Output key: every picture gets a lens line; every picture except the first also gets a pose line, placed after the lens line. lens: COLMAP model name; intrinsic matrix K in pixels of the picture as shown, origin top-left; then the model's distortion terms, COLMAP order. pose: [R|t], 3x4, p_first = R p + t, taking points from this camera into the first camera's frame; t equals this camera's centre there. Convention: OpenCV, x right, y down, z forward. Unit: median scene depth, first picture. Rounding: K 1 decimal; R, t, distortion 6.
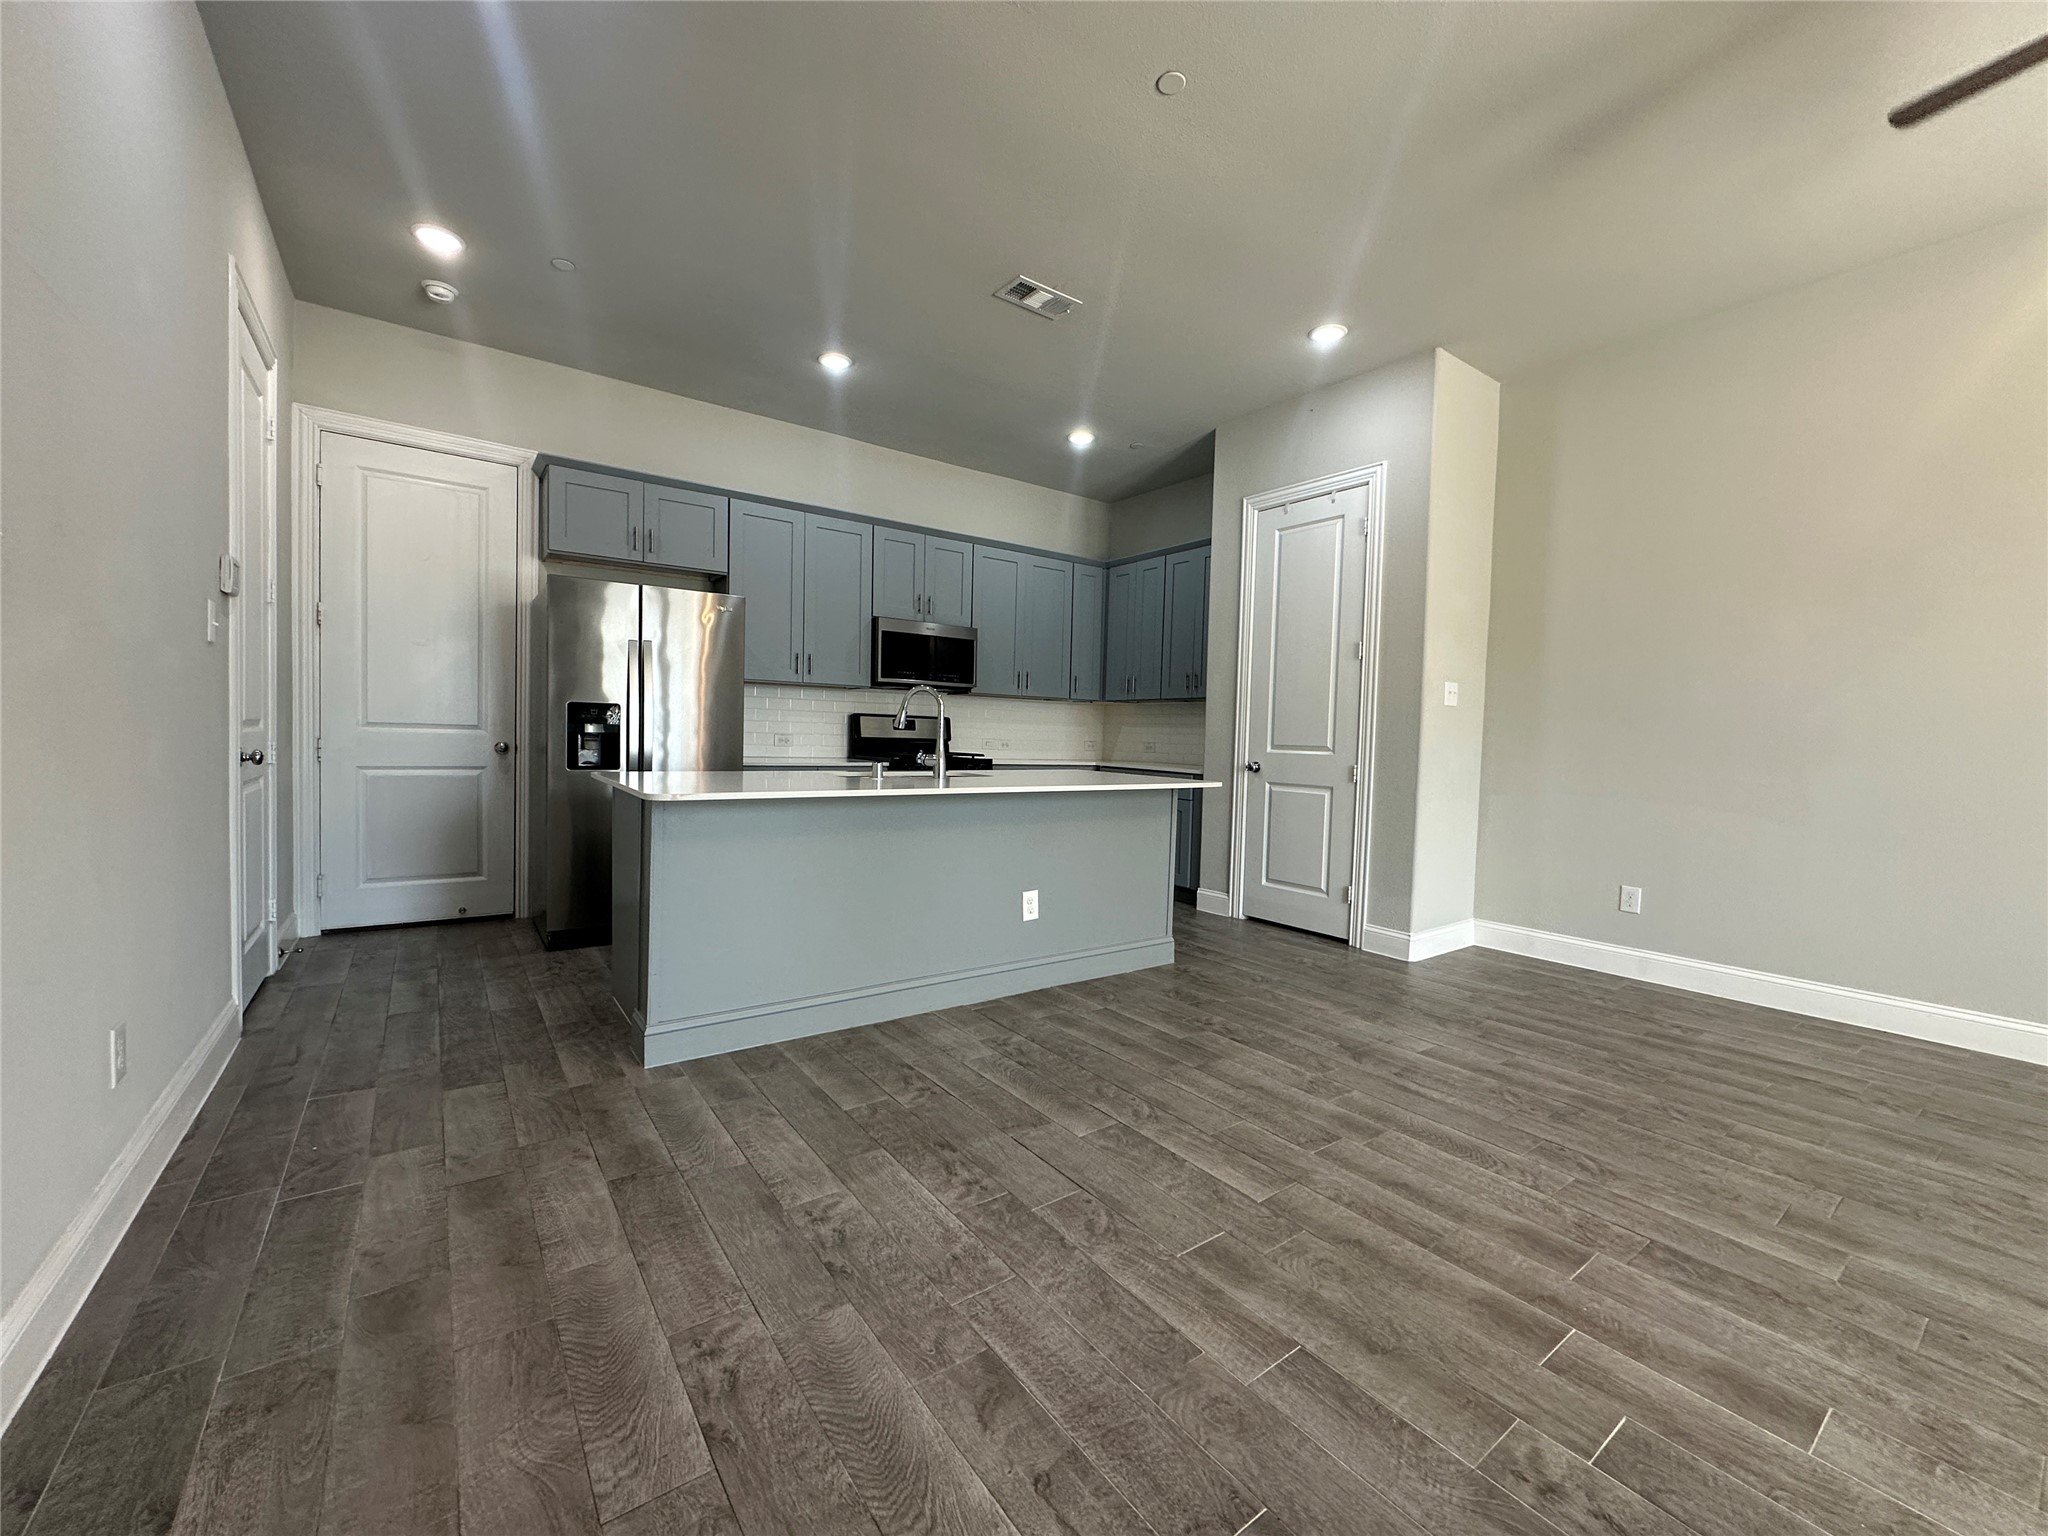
lens RADIAL K [[814.0, 0, 1026.9], [0, 814.0, 767.9], [0, 0, 1]] dist [-0.006203, 0.001656]
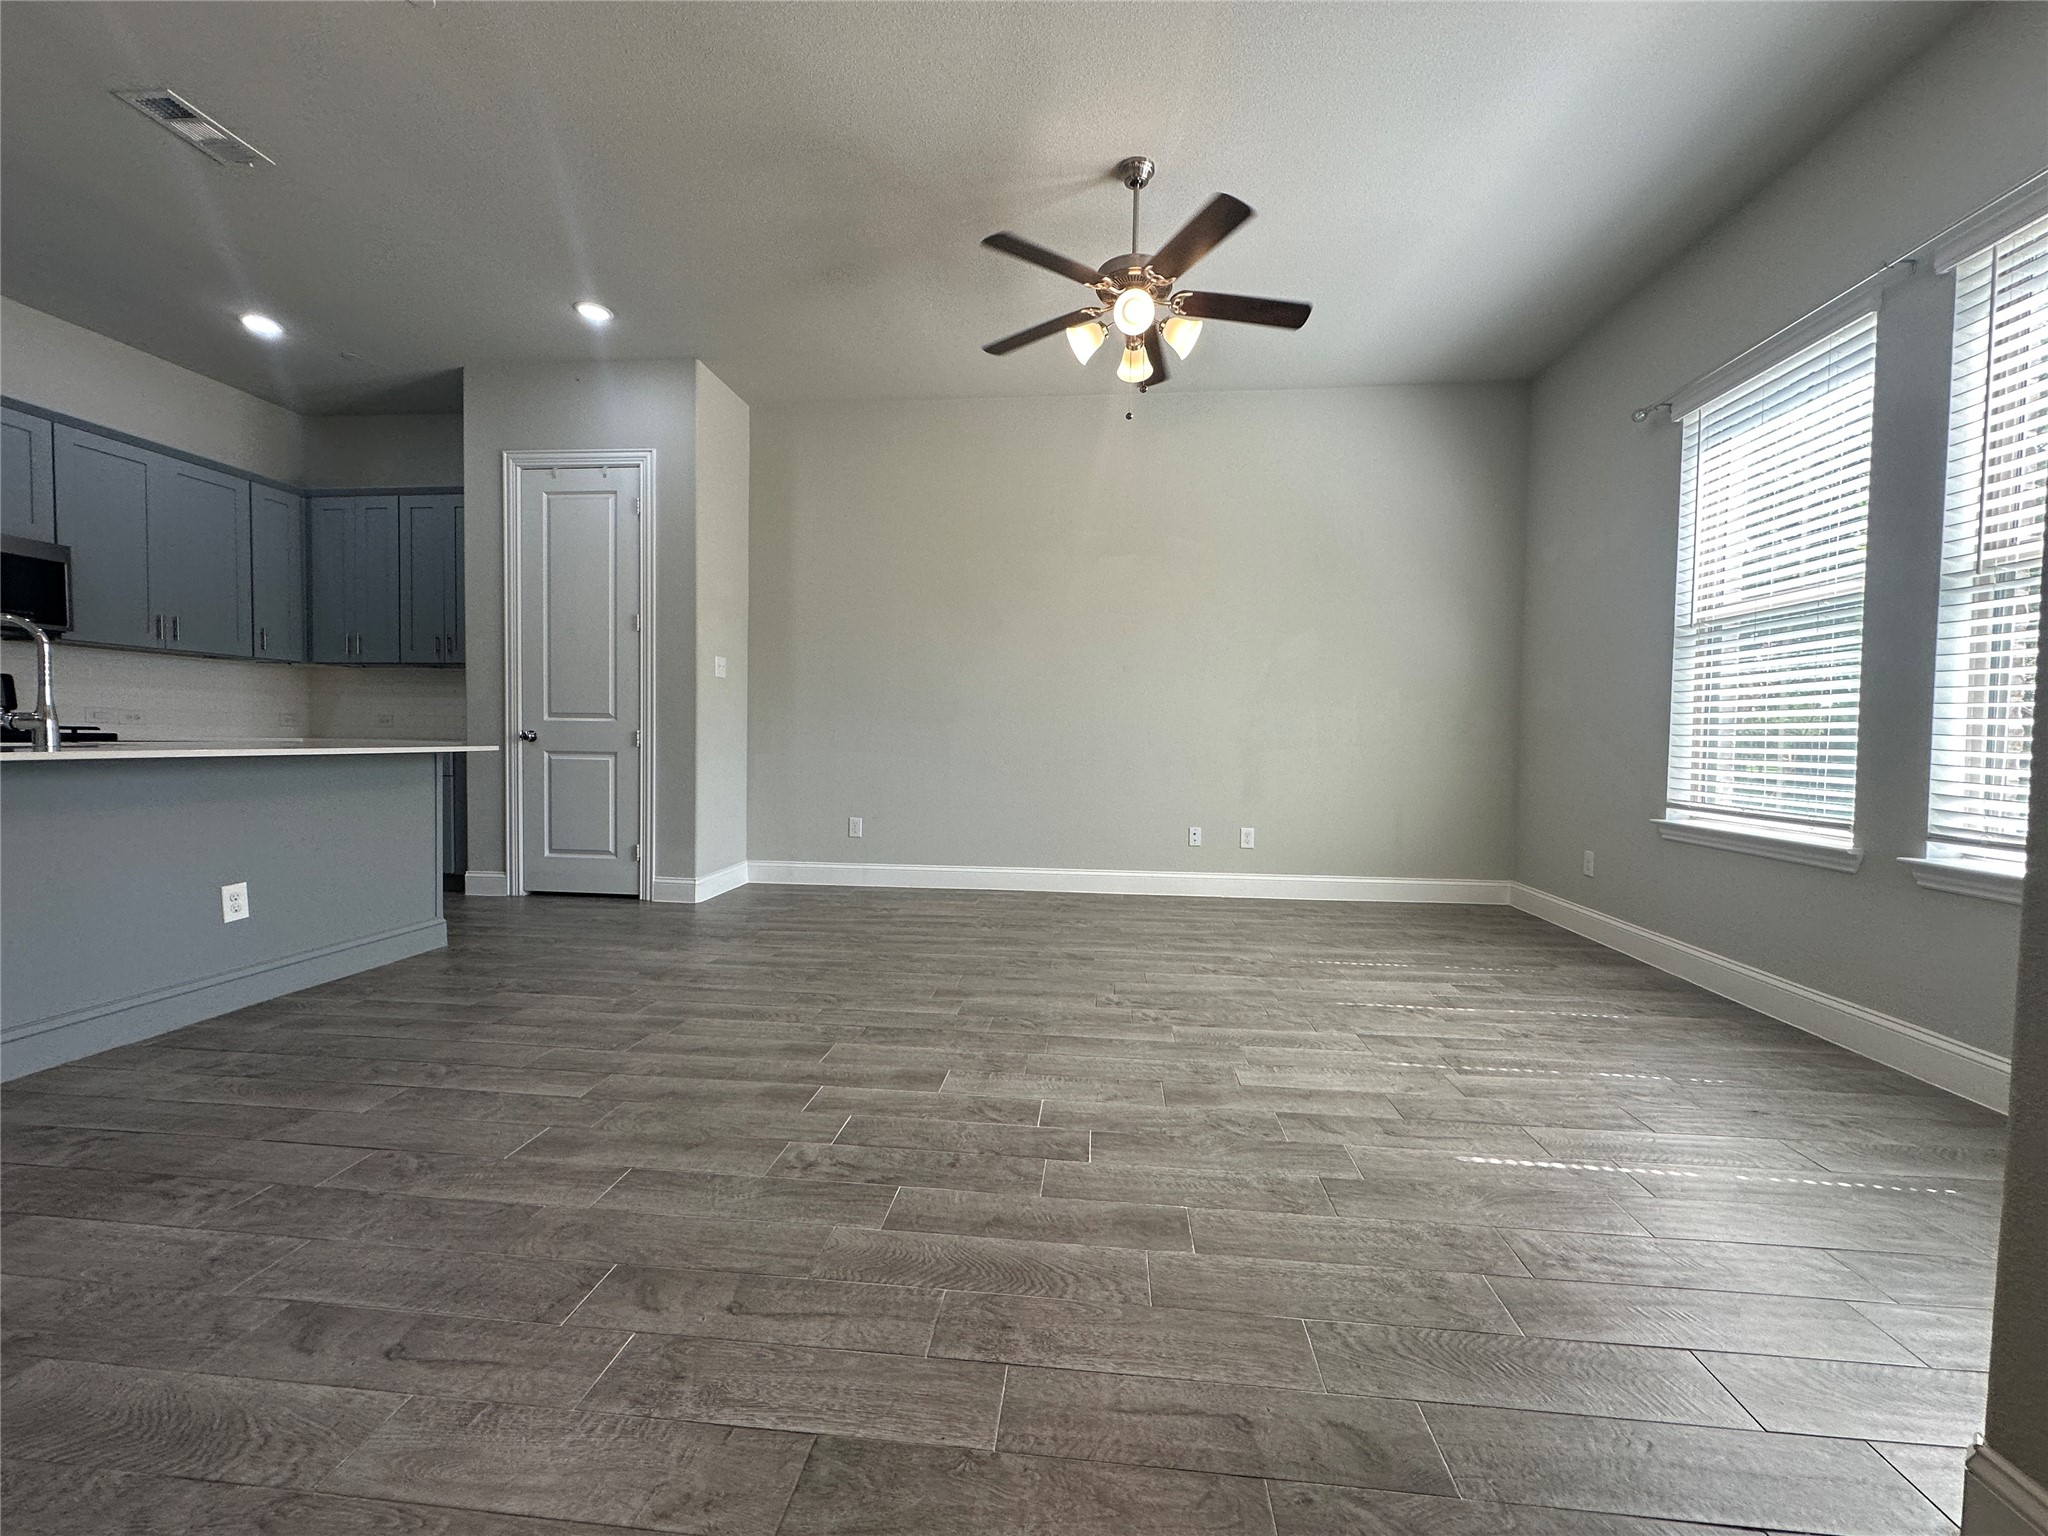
lens RADIAL K [[814.0, 0, 1027.2], [0, 814.0, 766.2], [0, 0, 1]] dist [-0.006203, 0.001656]
pose [[0.666580, -0.042559, 0.744218, -0.063565], [0.032781, 0.999077, 0.027772, 0.038596], [-0.744713, 0.005884, 0.667359, -0.112729]]
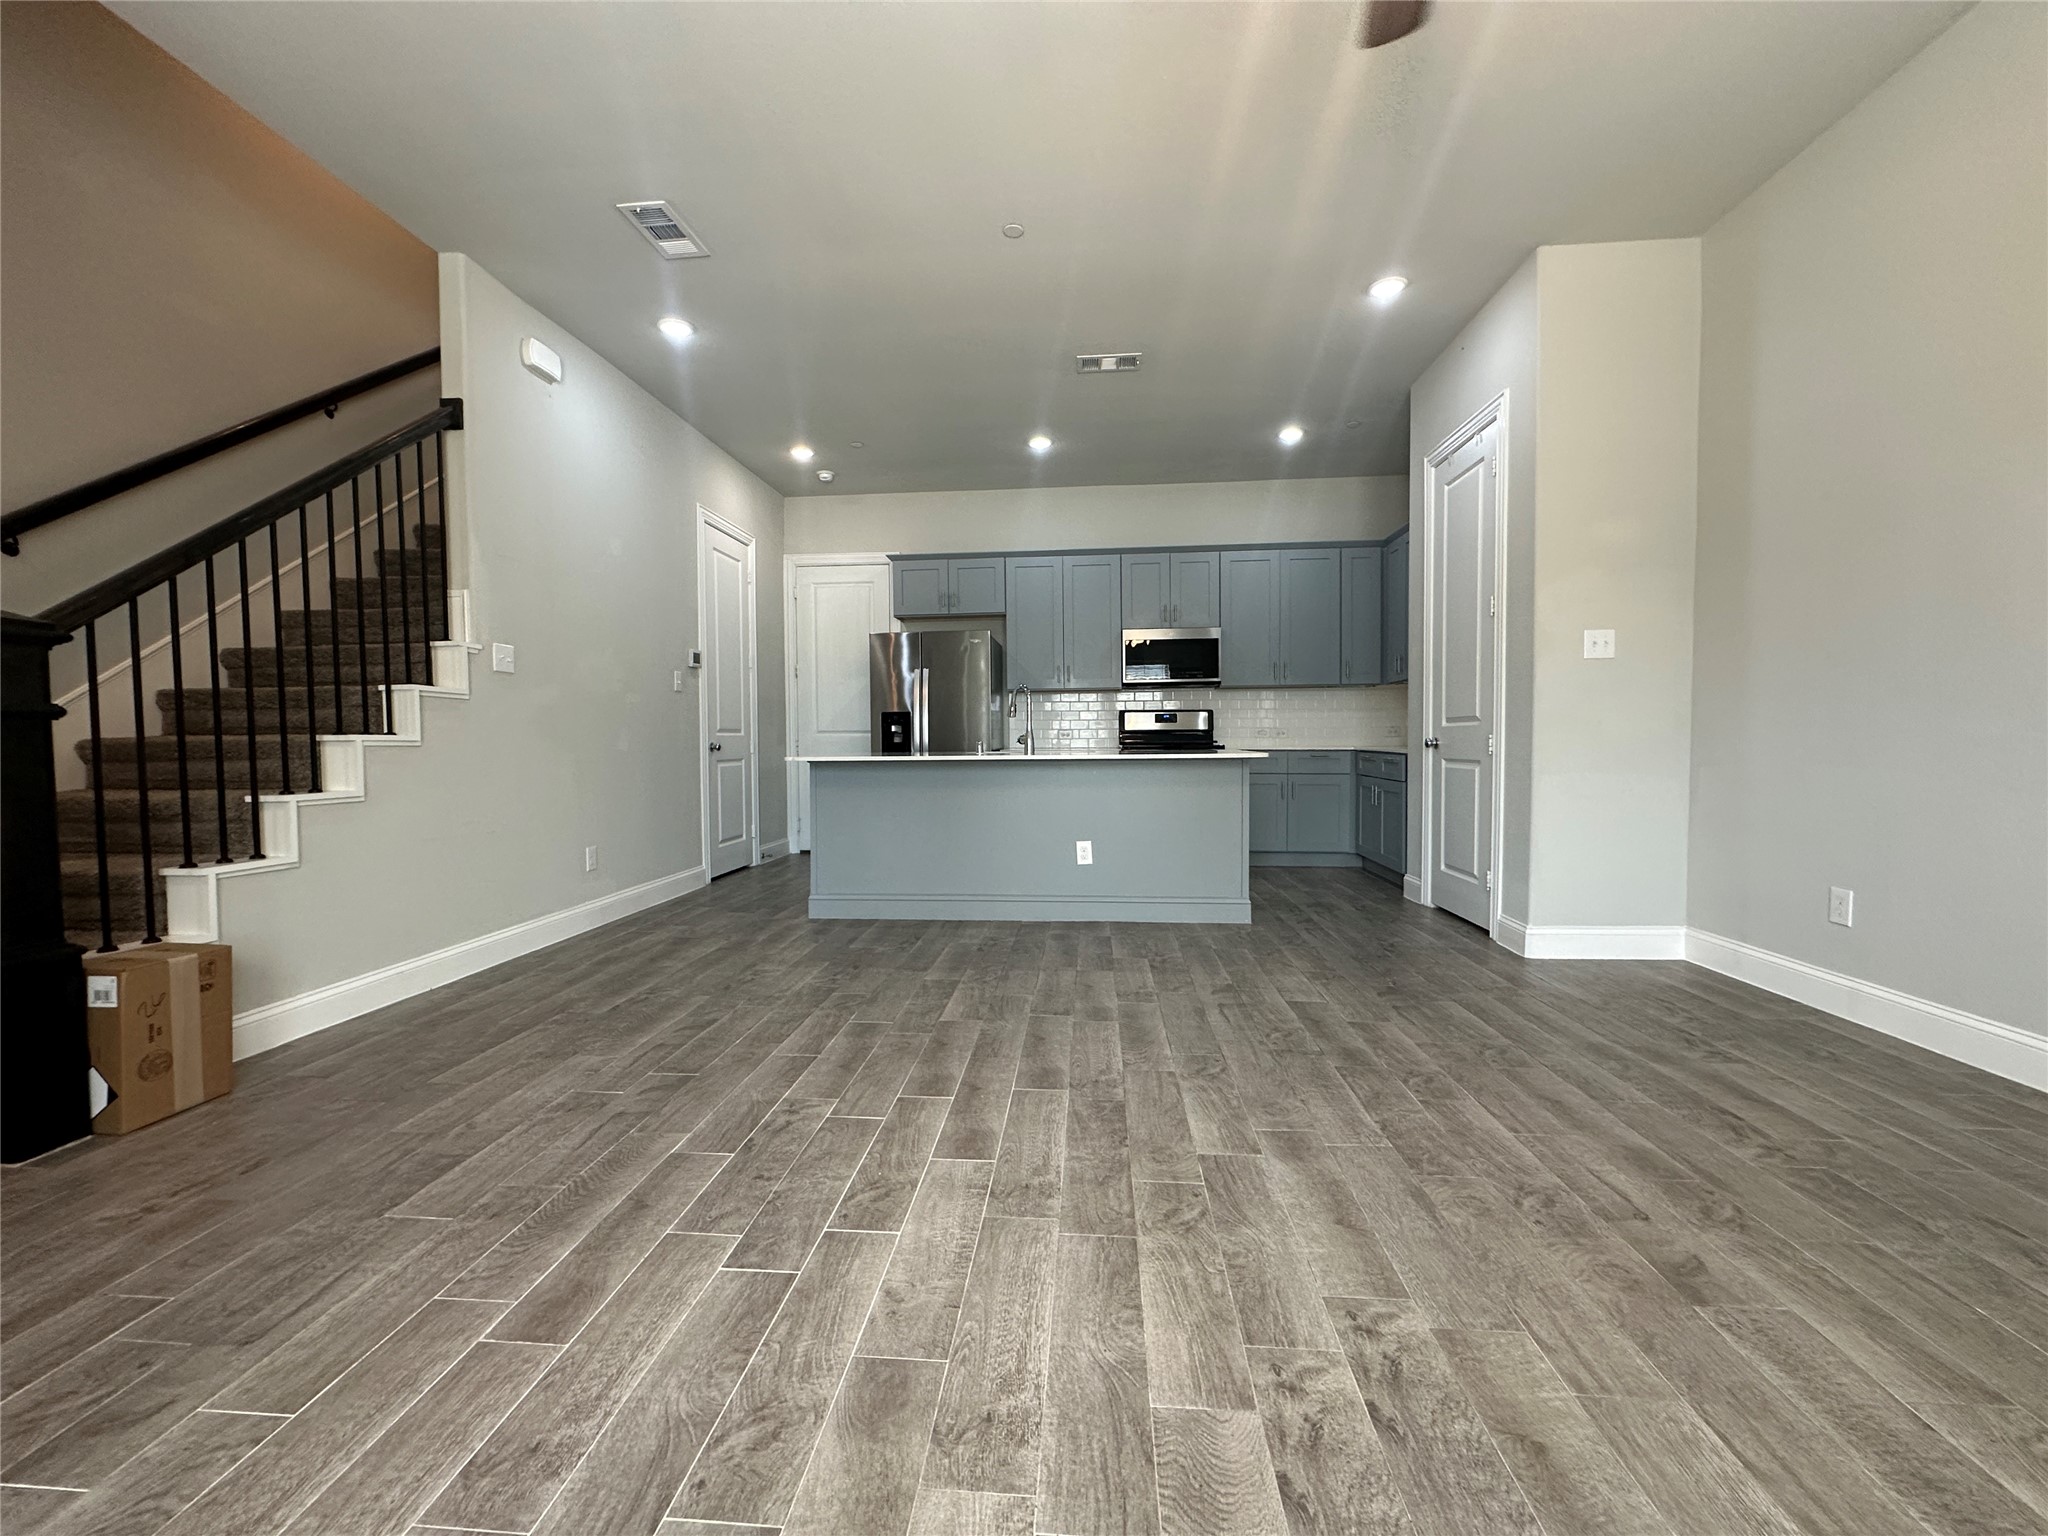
lens RADIAL K [[814.0, 0, 1027.3], [0, 814.0, 768.6], [0, 0, 1]] dist [-0.006203, 0.001656]
pose [[0.755003, -0.009795, -0.655648, 0.759626], [0.002305, 0.999922, -0.012285, 0.054620], [0.655718, 0.007764, 0.754966, -0.005769]]
